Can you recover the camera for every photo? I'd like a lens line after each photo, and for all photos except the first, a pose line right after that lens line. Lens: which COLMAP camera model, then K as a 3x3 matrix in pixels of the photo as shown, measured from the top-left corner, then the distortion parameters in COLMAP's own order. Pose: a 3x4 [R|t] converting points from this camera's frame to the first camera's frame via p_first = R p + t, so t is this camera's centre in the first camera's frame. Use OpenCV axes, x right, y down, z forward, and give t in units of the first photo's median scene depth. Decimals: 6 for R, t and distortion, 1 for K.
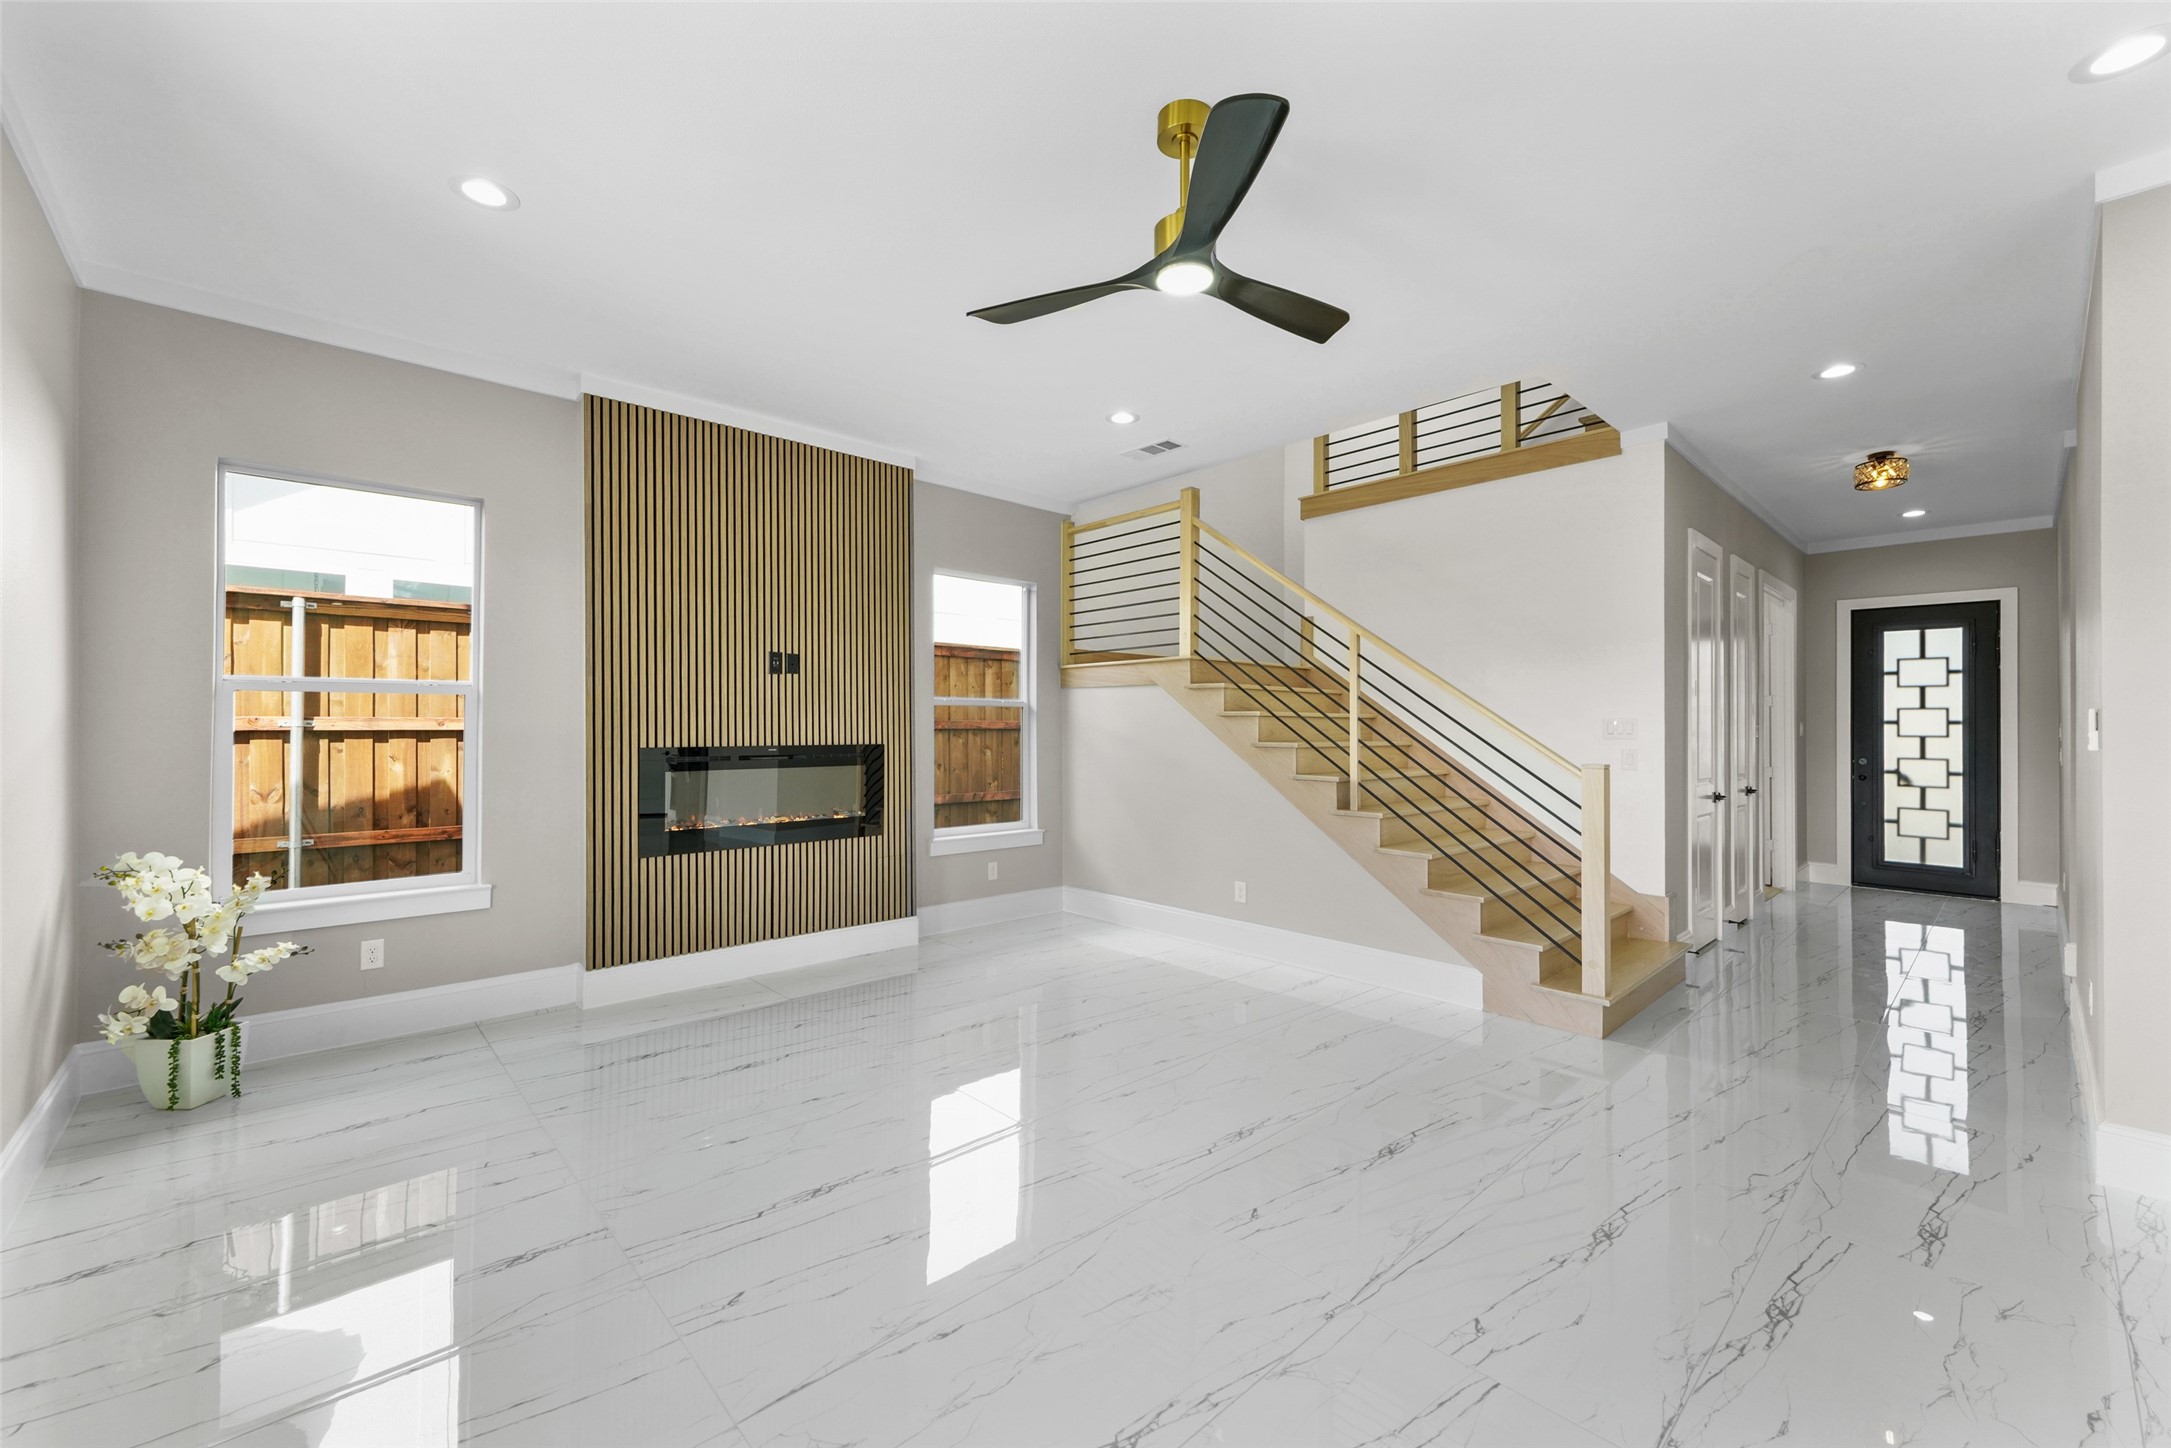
lens RADIAL K [[862.7, 0, 1077.8], [0, 862.7, 717.6], [0, 0, 1]] dist [0.002102, 0.000093]
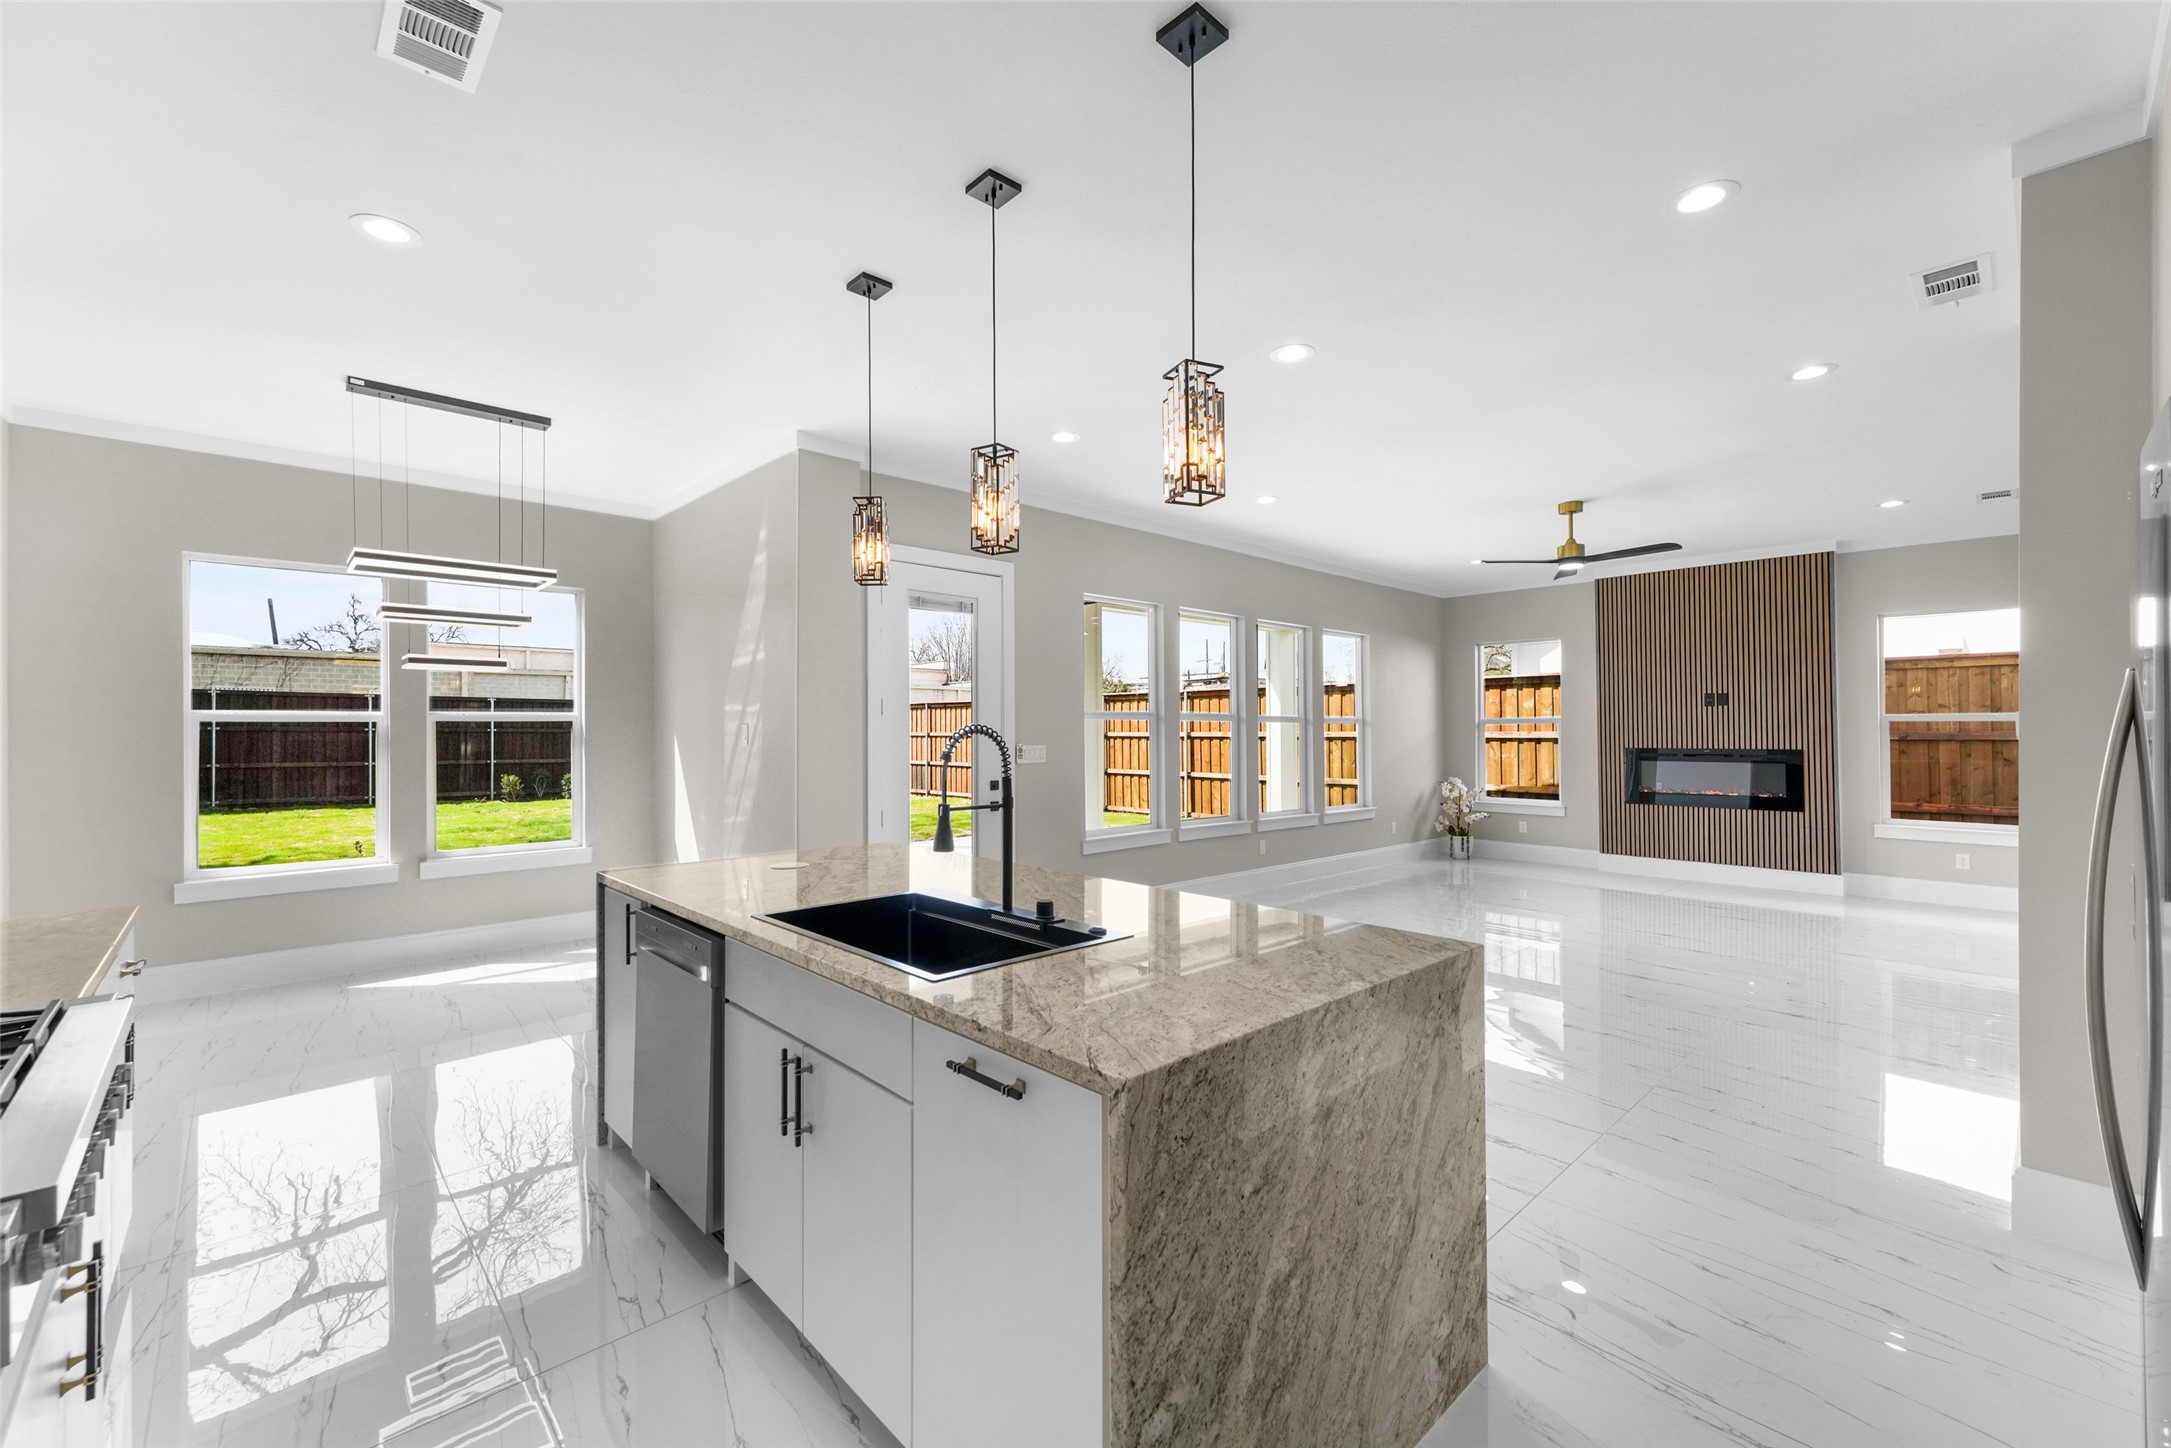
lens RADIAL K [[897.9, 0, 1079.2], [0, 897.9, 725.7], [0, 0, 1]] dist [0.018076, -0.000989]
pose [[0.018614, -0.004731, -0.999816, 1.402658], [0.016002, 0.999862, -0.004433, -0.024524], [0.999699, -0.015916, 0.018687, -0.267700]]
